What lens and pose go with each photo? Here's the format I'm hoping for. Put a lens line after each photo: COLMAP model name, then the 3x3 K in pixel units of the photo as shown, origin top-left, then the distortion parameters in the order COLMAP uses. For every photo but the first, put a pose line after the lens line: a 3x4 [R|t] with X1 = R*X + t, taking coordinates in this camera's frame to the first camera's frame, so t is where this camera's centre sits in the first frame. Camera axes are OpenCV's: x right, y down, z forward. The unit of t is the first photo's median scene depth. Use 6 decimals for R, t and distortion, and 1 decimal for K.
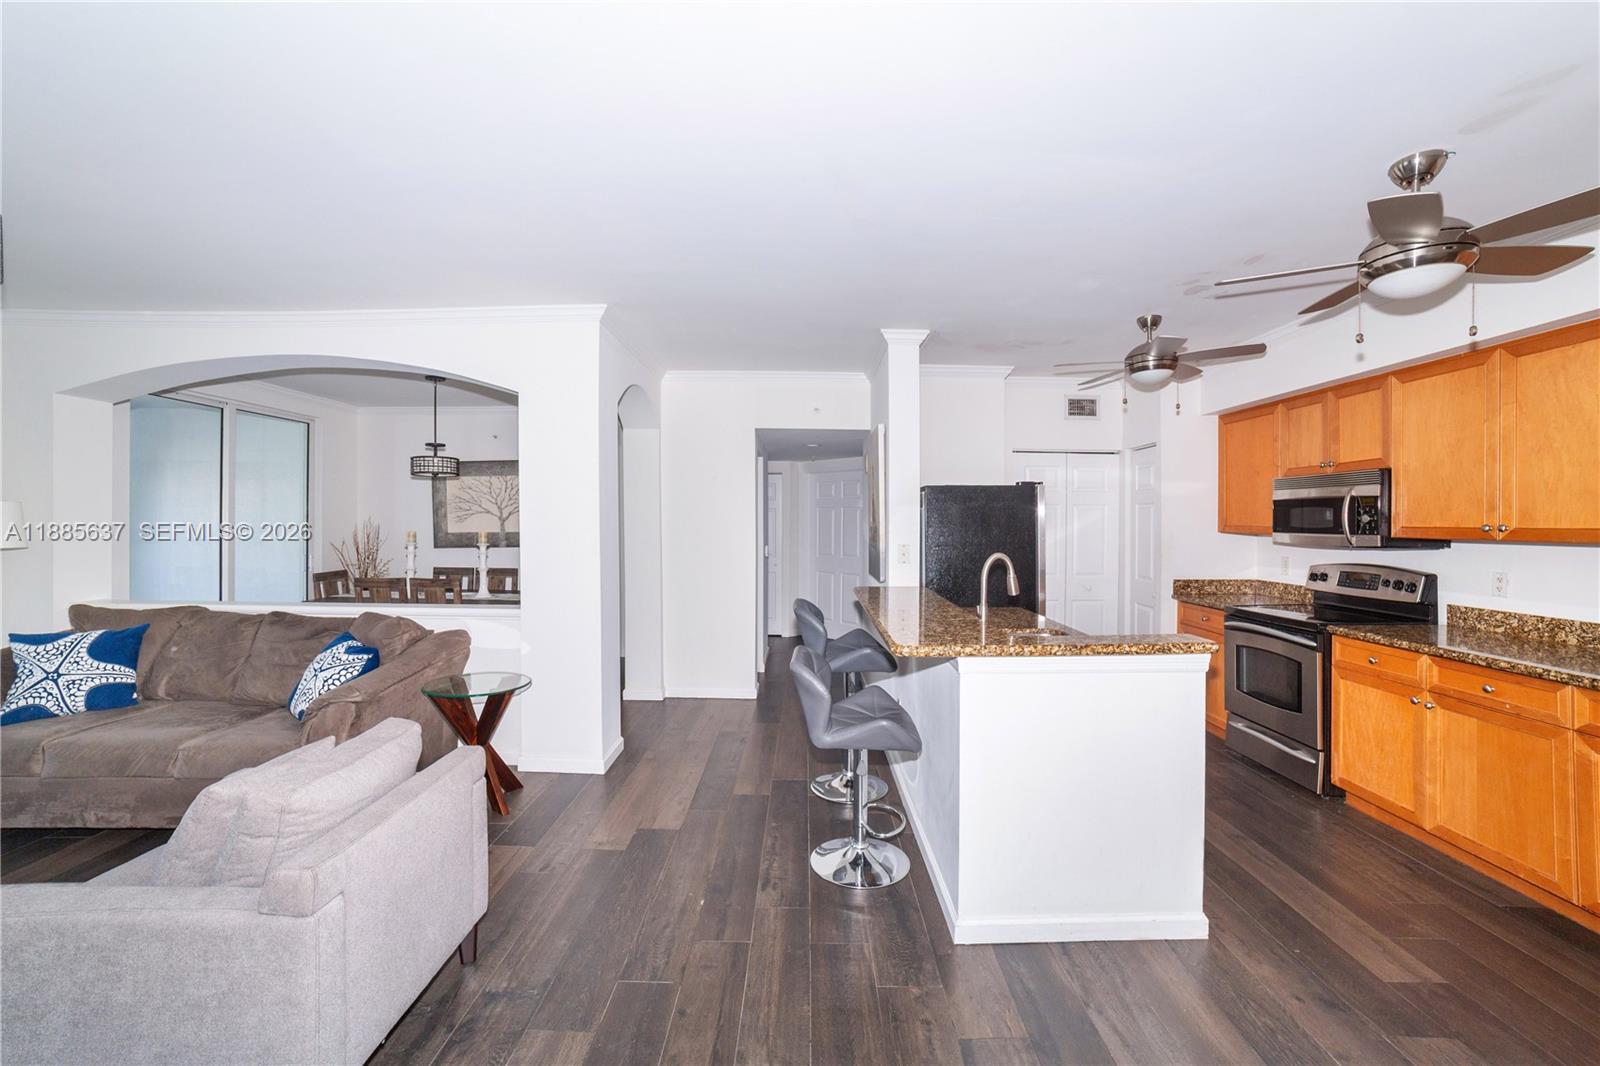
lens RADIAL K [[656.4, 0, 795.1], [0, 656.4, 514.7], [0, 0, 1]] dist [-0.058532, 0.012850]
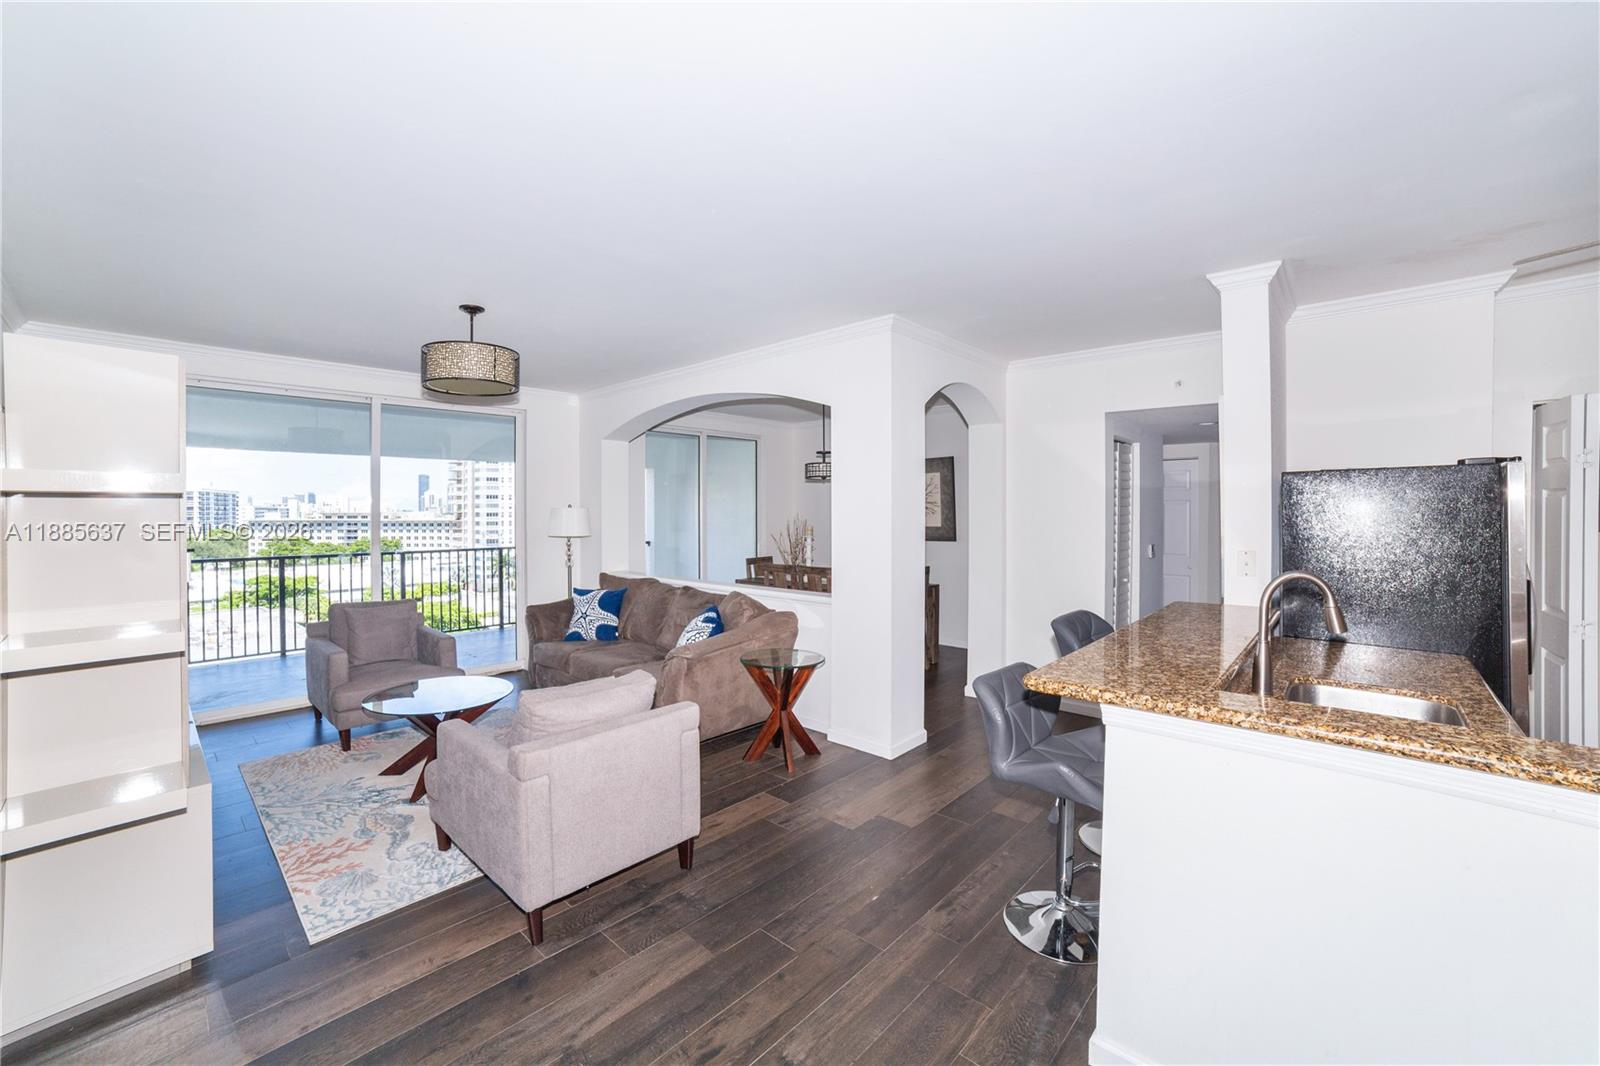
lens RADIAL K [[656.4, 0, 782.2], [0, 656.4, 510.3], [0, 0, 1]] dist [-0.058532, 0.012850]
pose [[0.731992, -0.004355, -0.681299, 0.284899], [0.009996, 0.999941, 0.004348, -0.012549], [0.681240, -0.009993, 0.731992, 0.100953]]
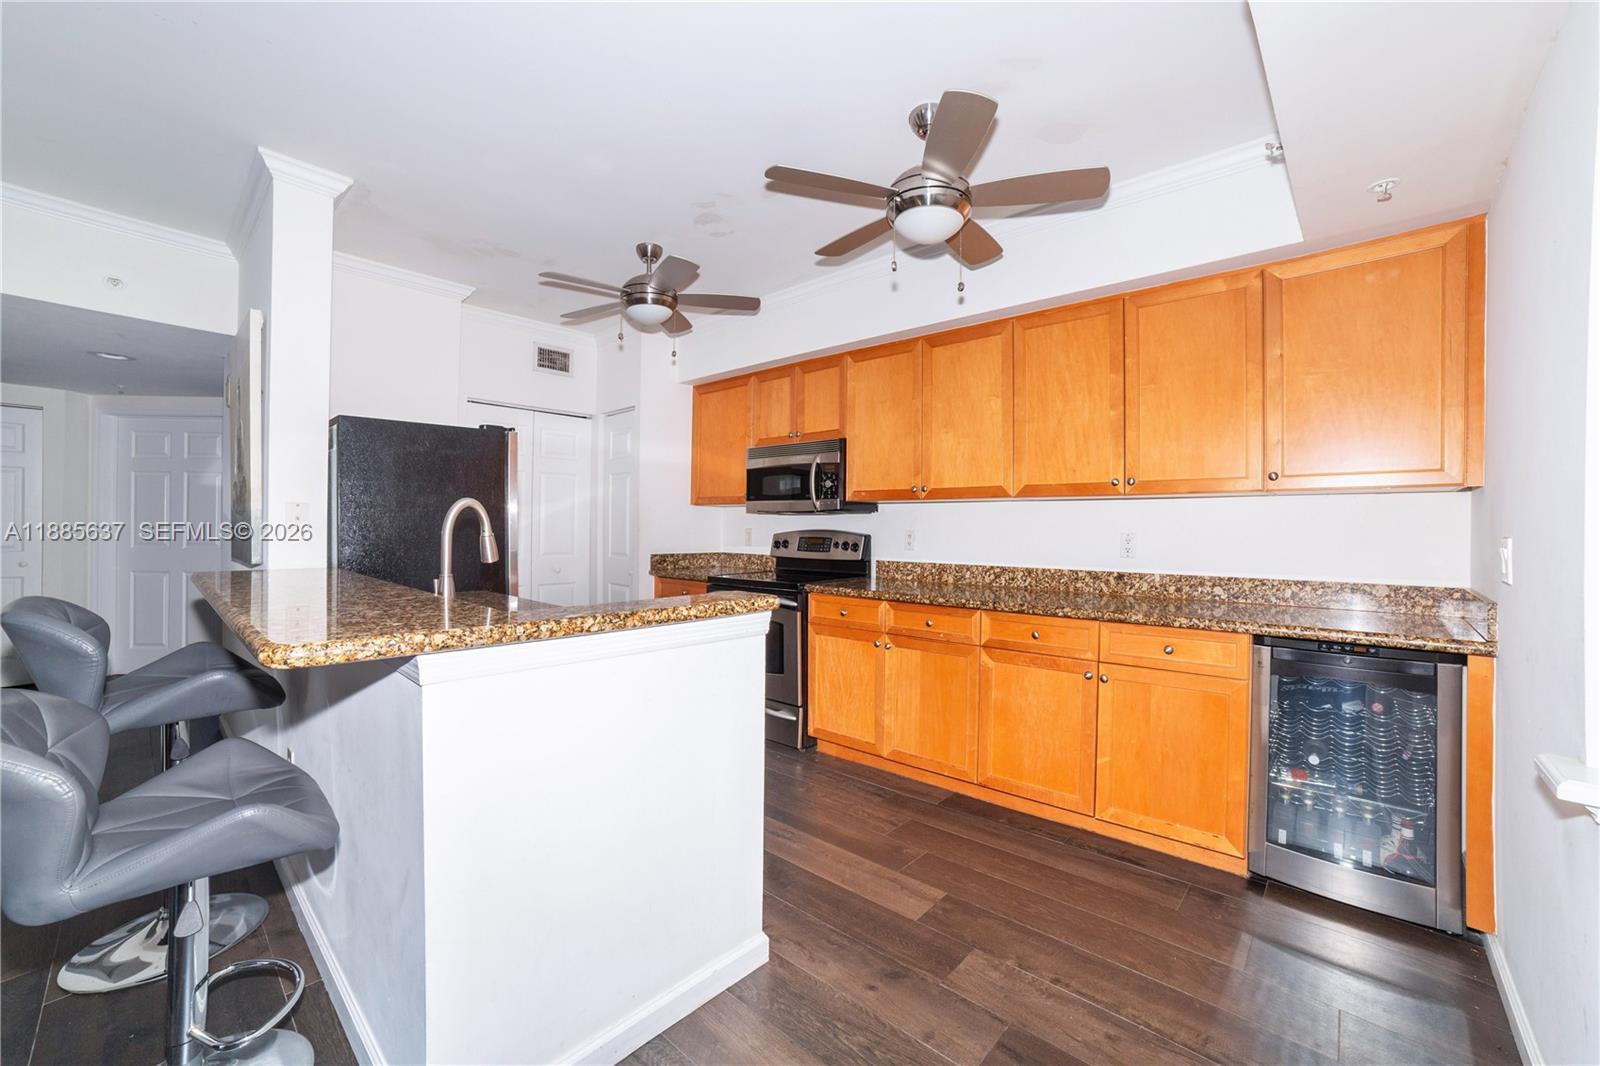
lens RADIAL K [[656.4, 0, 812.2], [0, 656.4, 526.6], [0, 0, 1]] dist [-0.058532, 0.012850]
pose [[0.665424, 0.001671, 0.746463, 0.041298], [-0.010299, 0.999923, 0.006943, 0.060647], [-0.746394, -0.012308, 0.665390, 0.229966]]
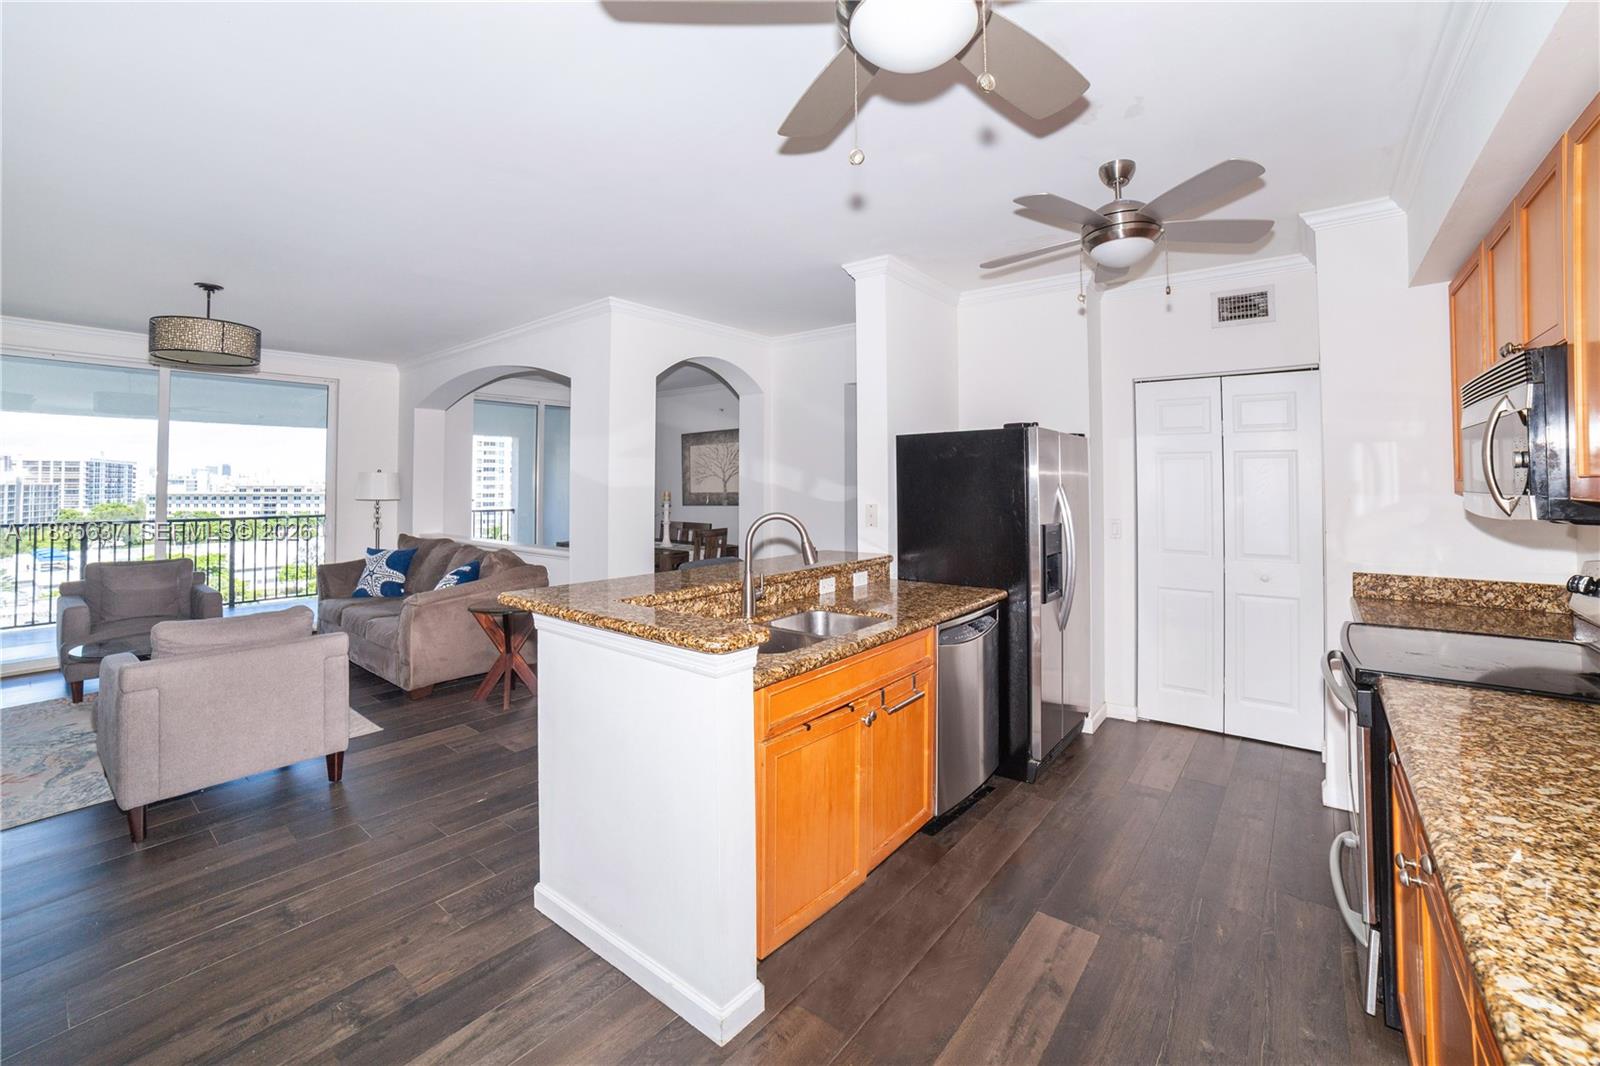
lens RADIAL K [[656.4, 0, 799.3], [0, 656.4, 482.2], [0, 0, 1]] dist [-0.058532, 0.012850]
pose [[0.786754, -0.007227, -0.617225, 0.648901], [0.010735, 0.999940, 0.001976, 0.012605], [0.617174, -0.008180, 0.786784, 0.267618]]
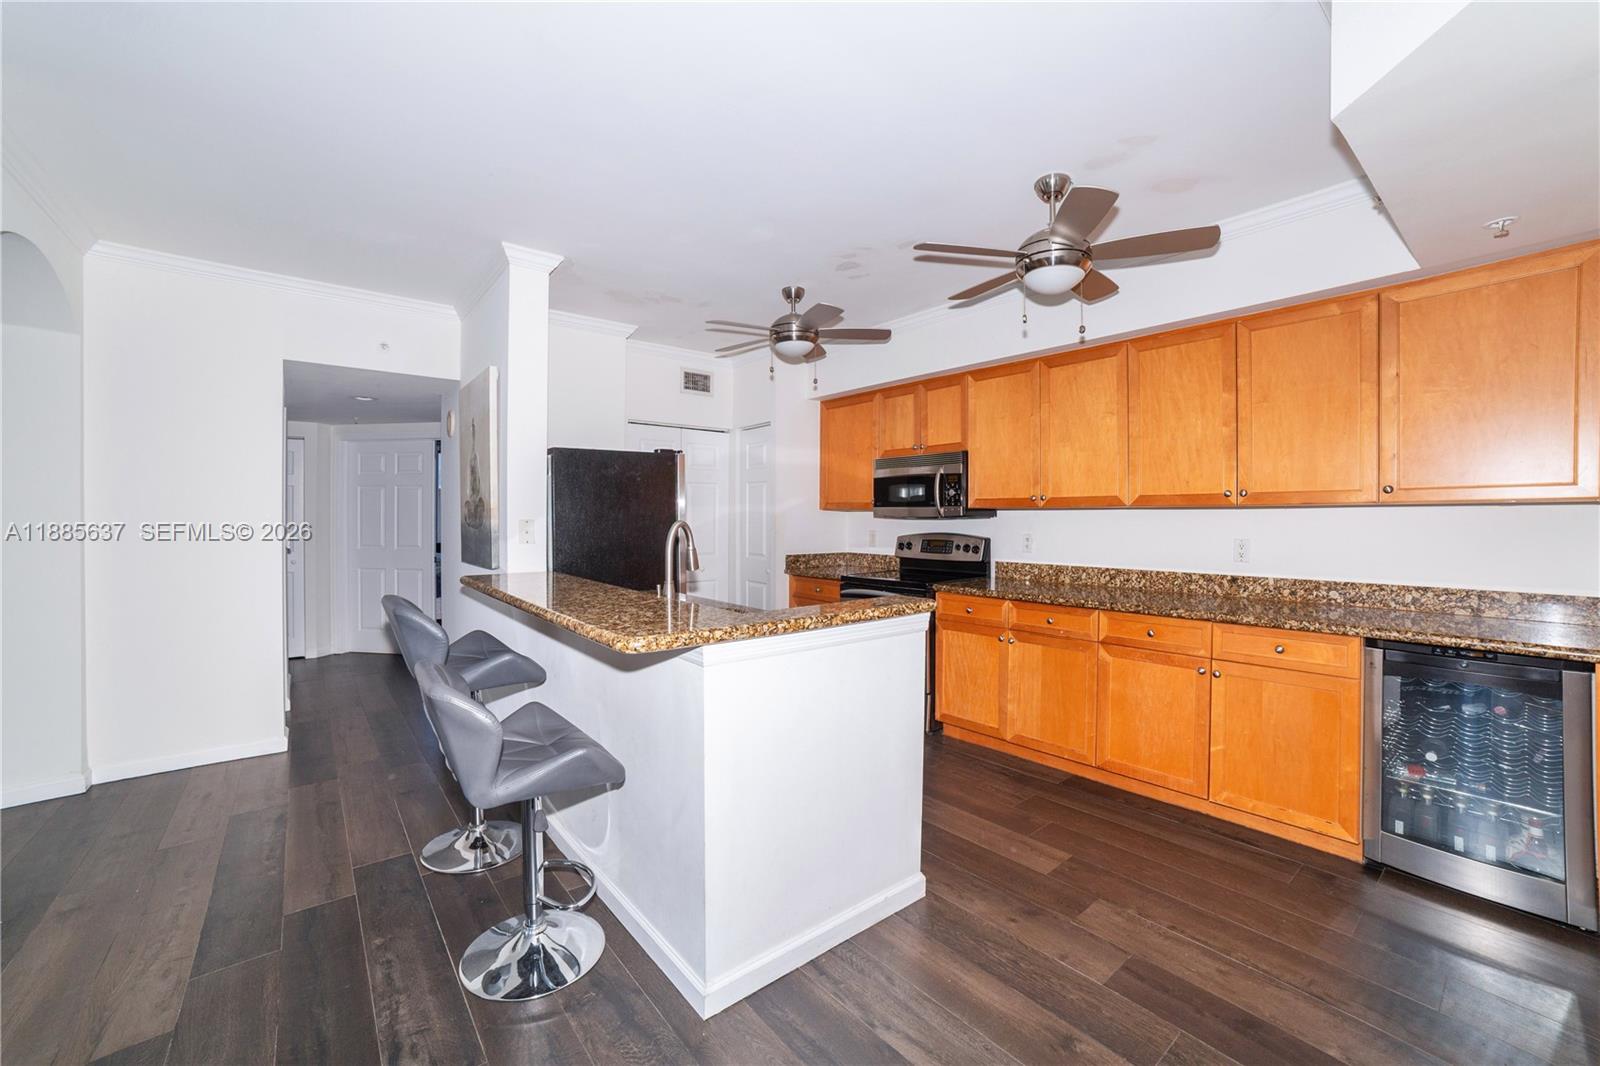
lens RADIAL K [[656.4, 0, 806.2], [0, 656.4, 518.2], [0, 0, 1]] dist [-0.058532, 0.012850]
pose [[0.771823, -0.004394, 0.635822, -0.075658], [-0.001811, 0.999957, 0.009108, 0.037108], [-0.635835, -0.008181, 0.771782, 0.187502]]
